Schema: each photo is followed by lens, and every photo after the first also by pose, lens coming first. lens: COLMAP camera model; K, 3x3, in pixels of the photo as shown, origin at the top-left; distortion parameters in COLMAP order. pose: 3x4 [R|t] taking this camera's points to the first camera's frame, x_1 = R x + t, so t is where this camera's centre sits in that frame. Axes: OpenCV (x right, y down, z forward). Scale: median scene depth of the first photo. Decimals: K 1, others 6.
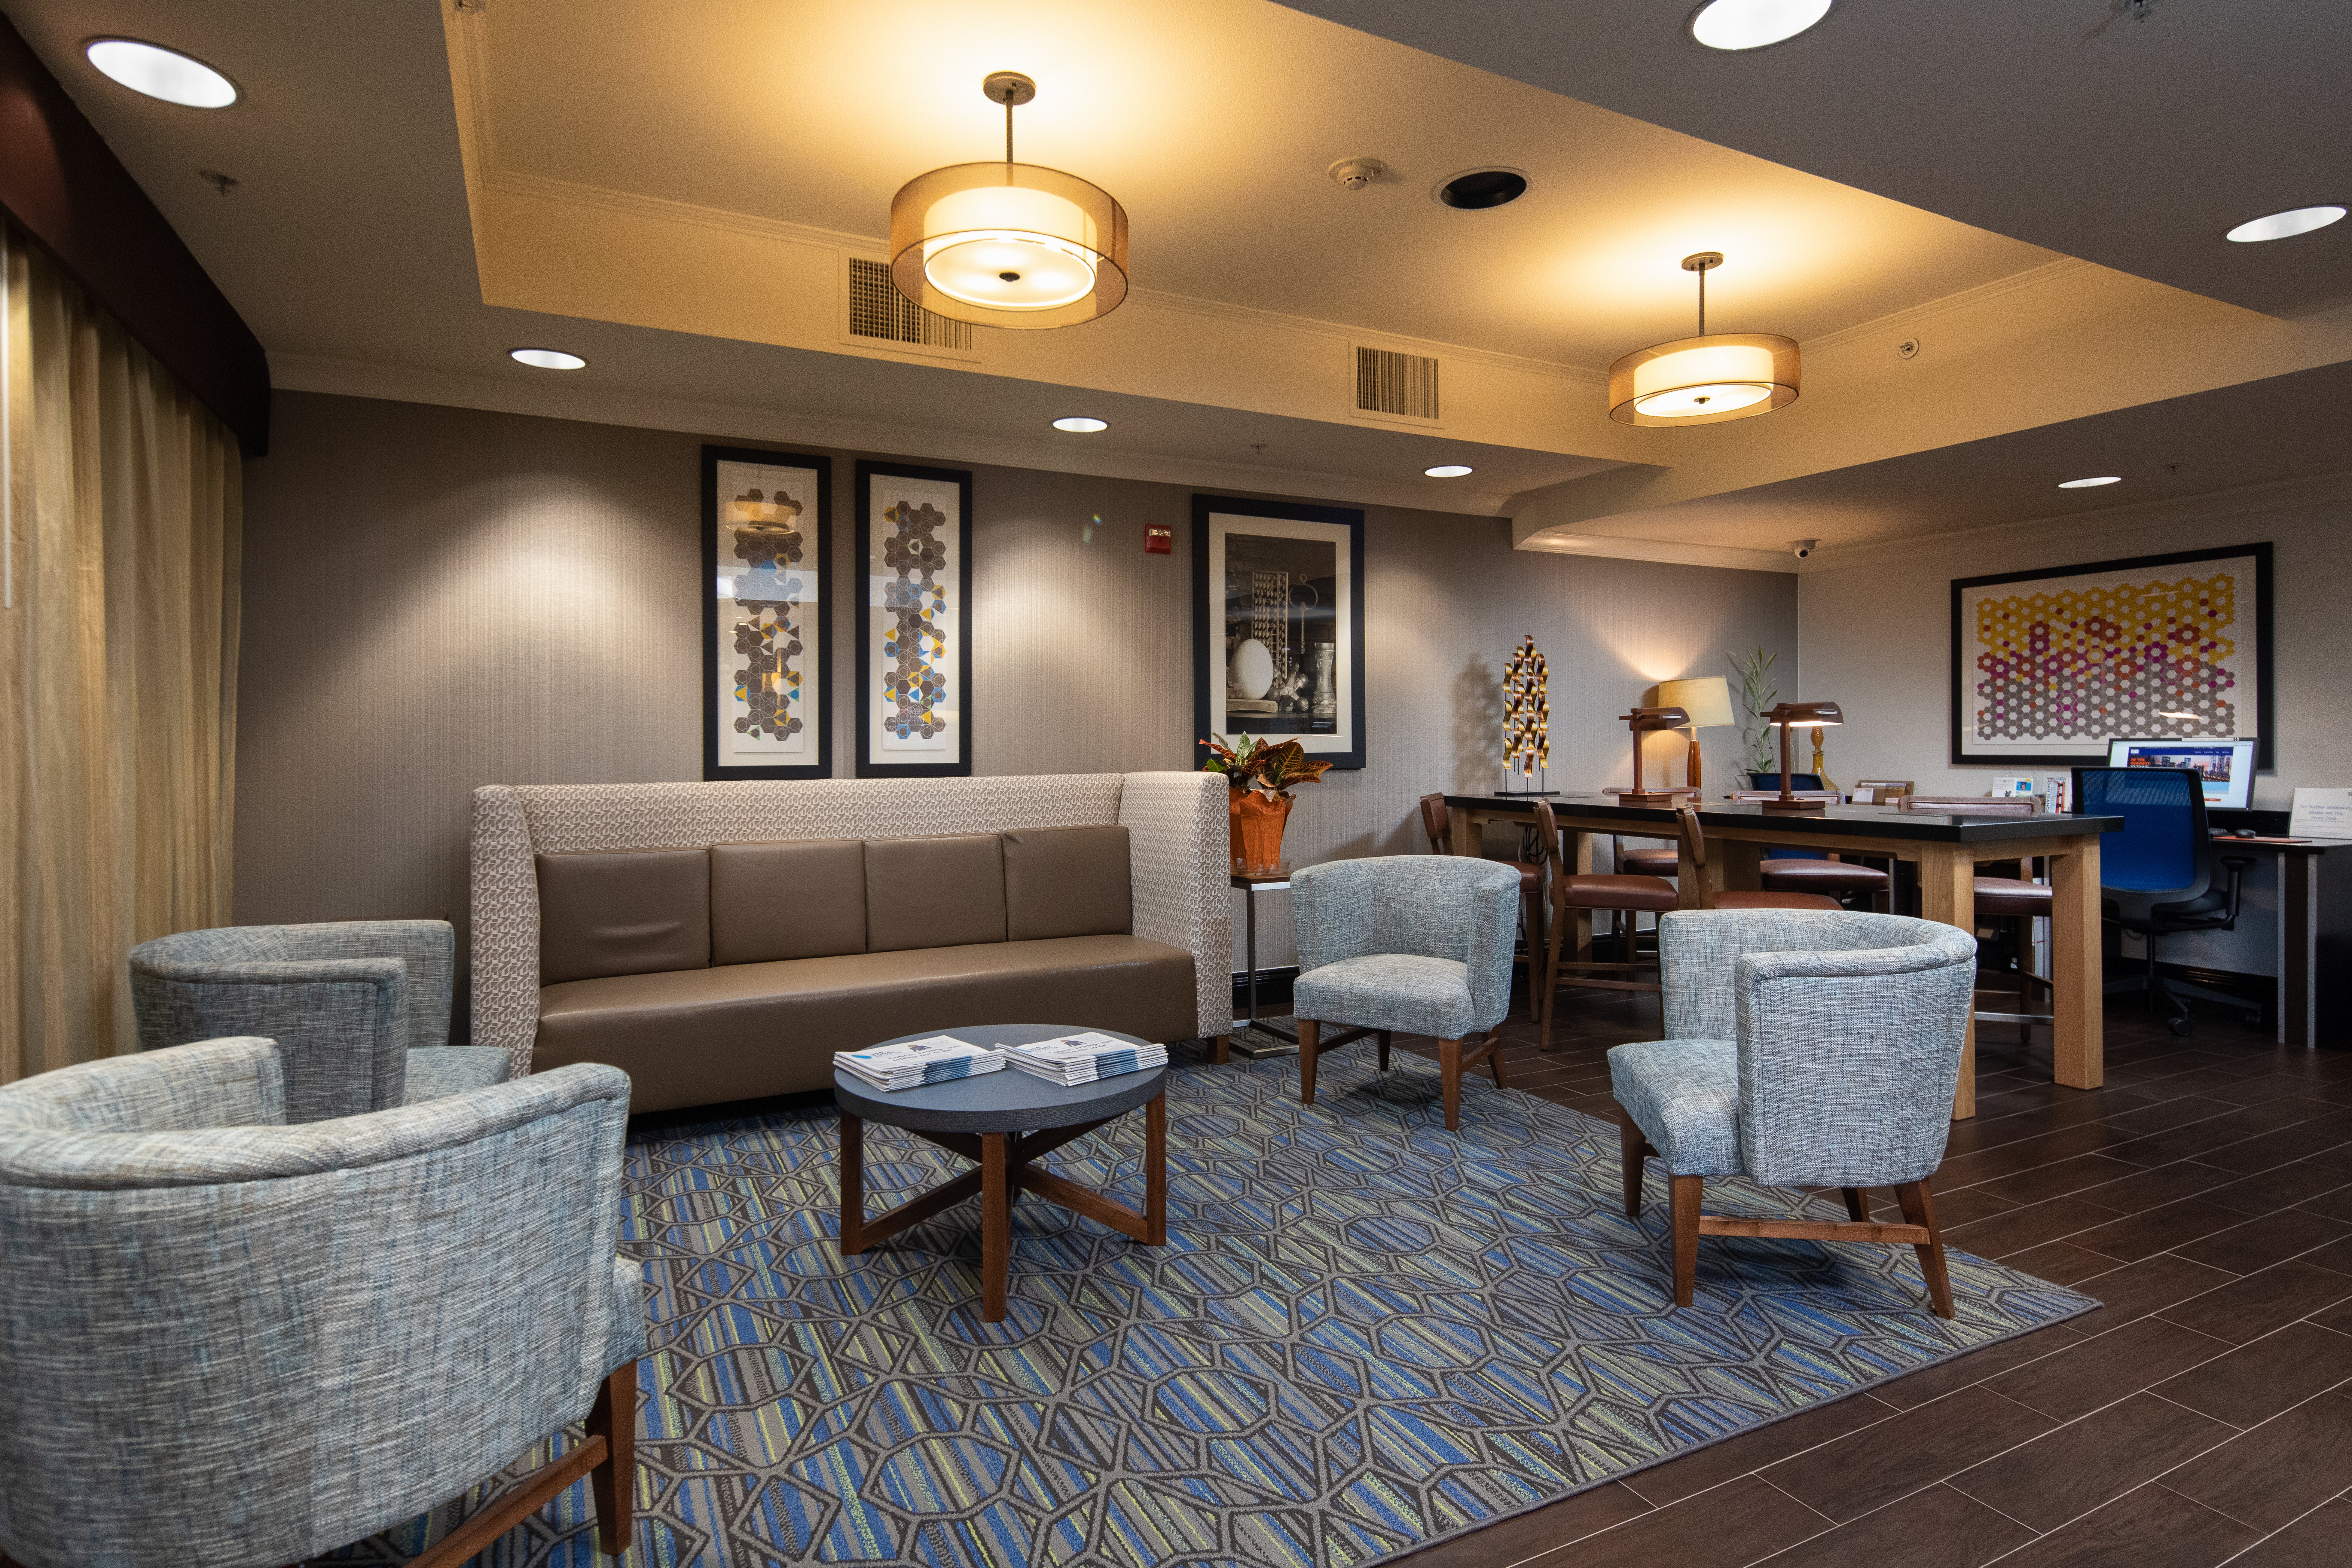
lens RADIAL K [[1200.9, 0, 1133.9], [0, 1200.9, 772.1], [0, 0, 1]] dist [-0.000496, -0.001236]
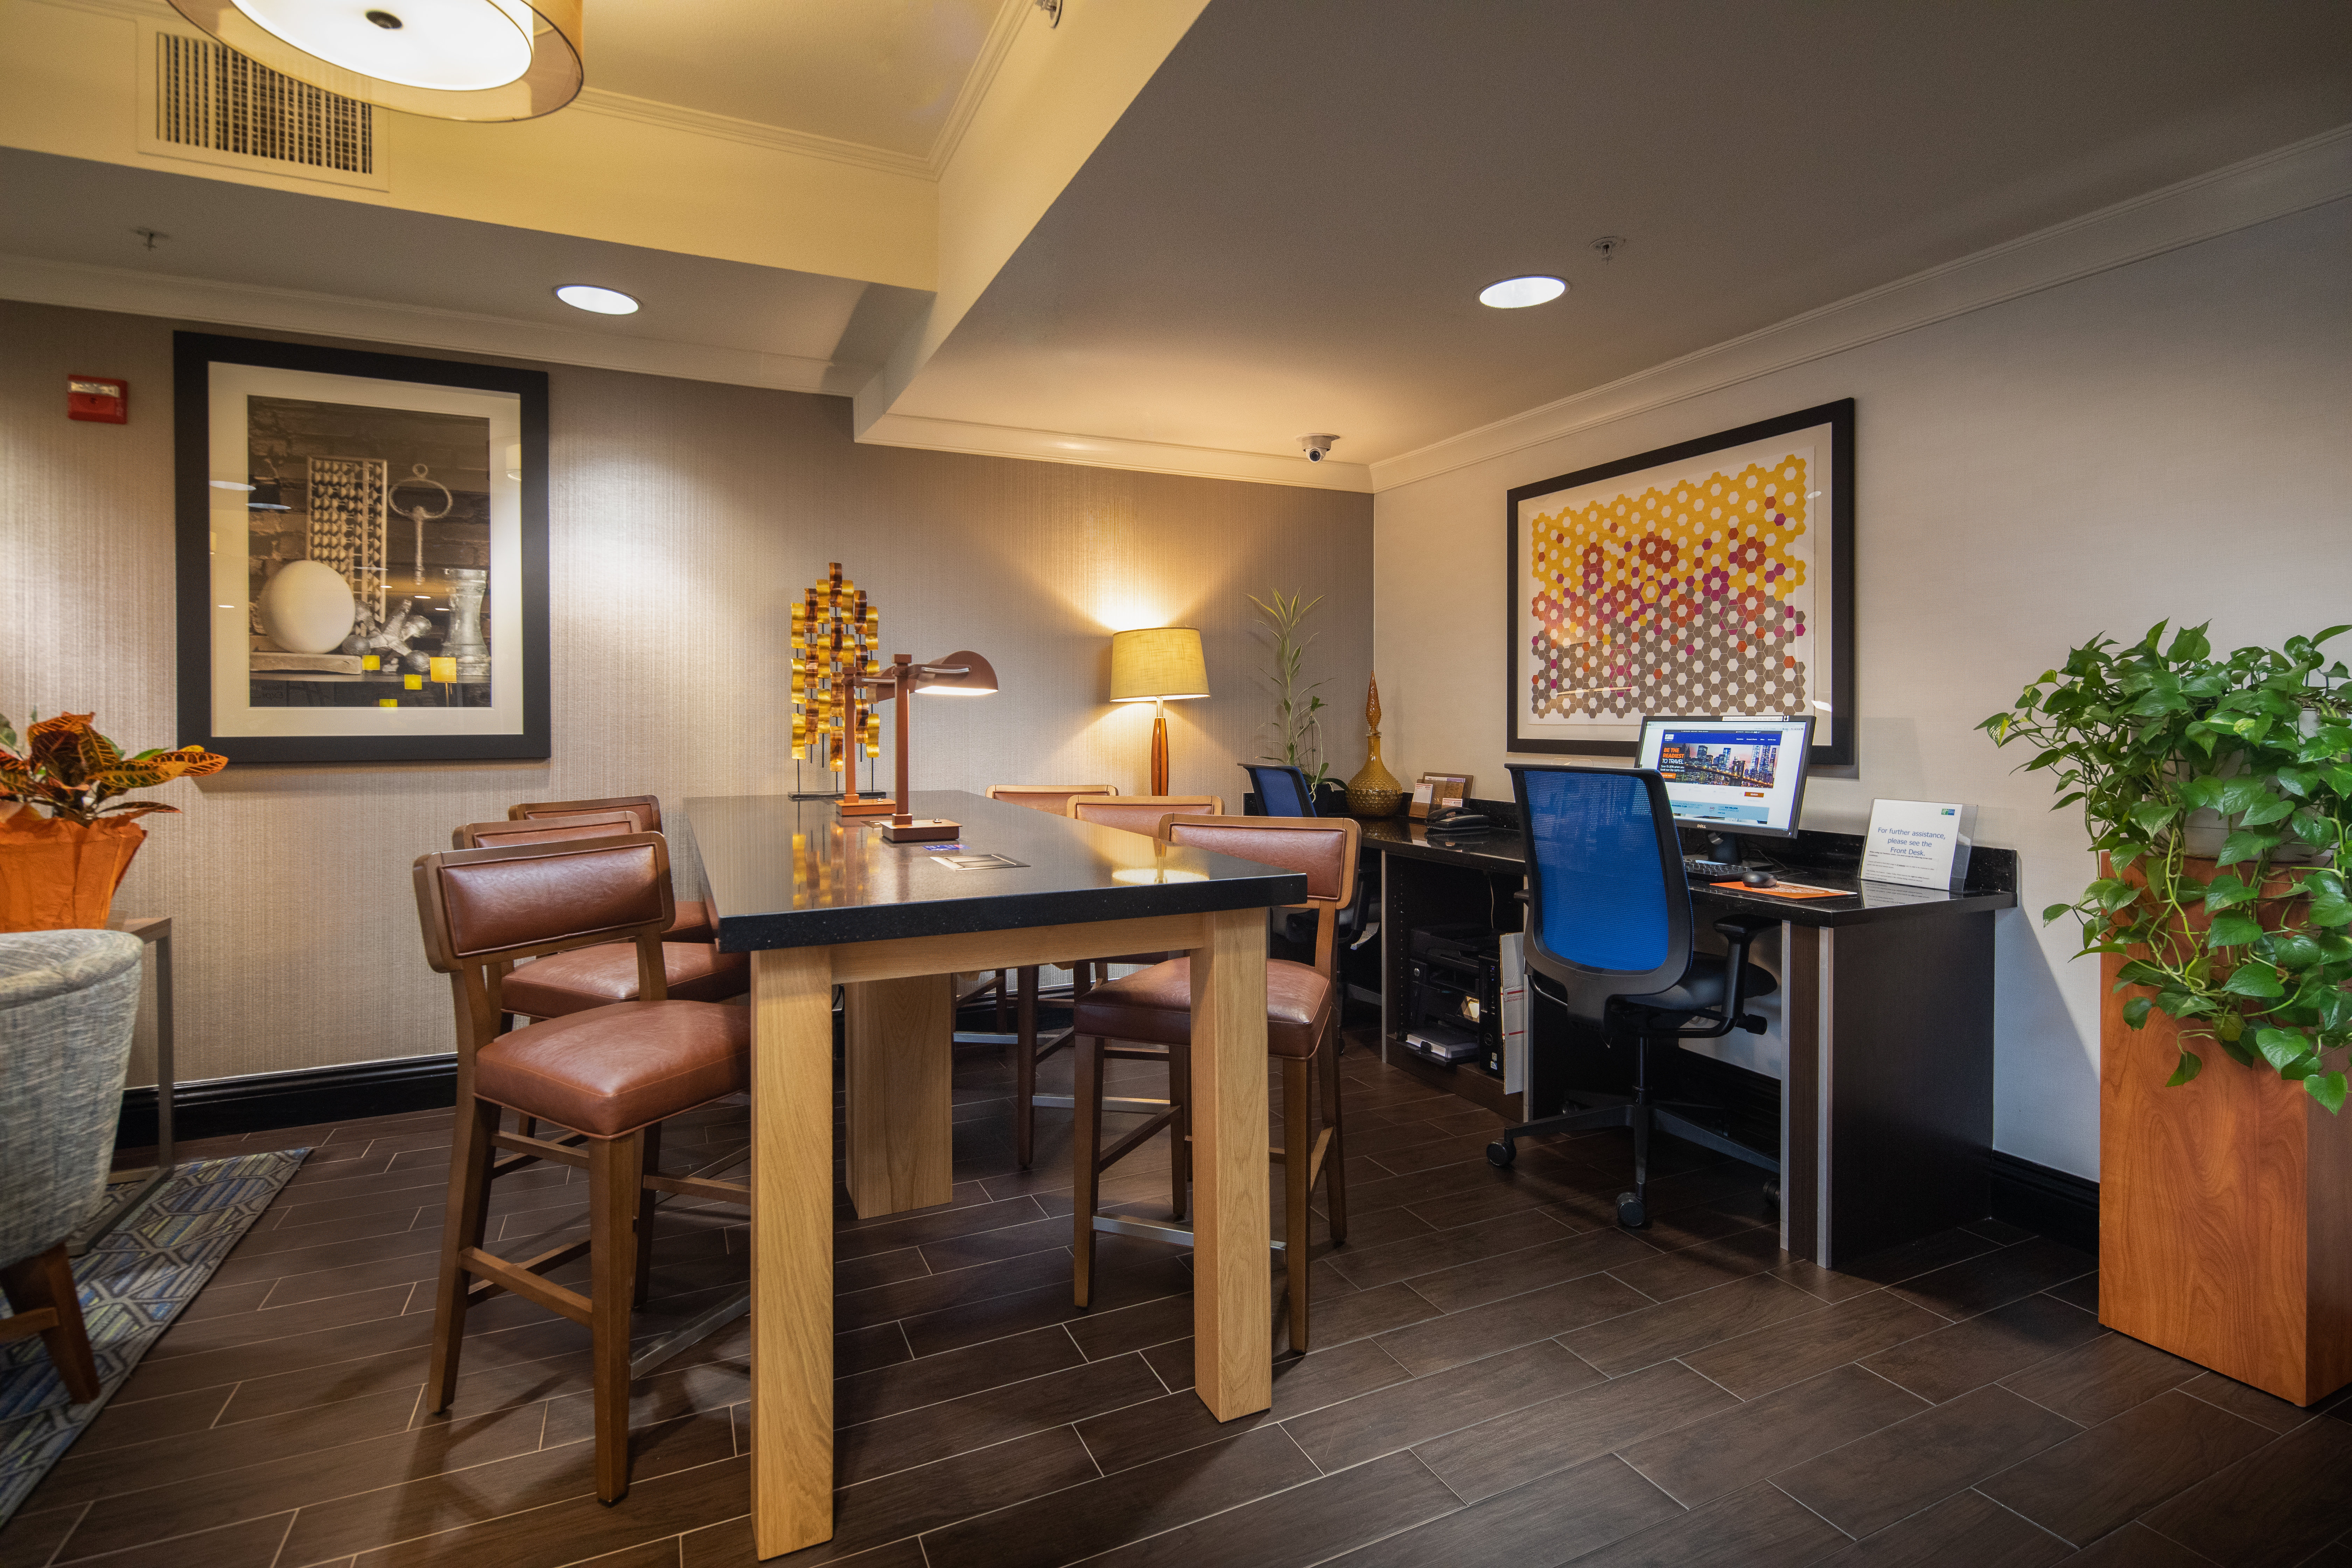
lens RADIAL K [[1128.3, 0, 1170.8], [0, 1128.3, 744.6], [0, 0, 1]] dist [0.002961, -0.000159]
pose [[0.999910, 0.003151, -0.013006, 0.551006], [-0.003147, 0.999995, 0.000318, -0.012151], [0.013007, -0.000277, 0.999915, 0.376497]]
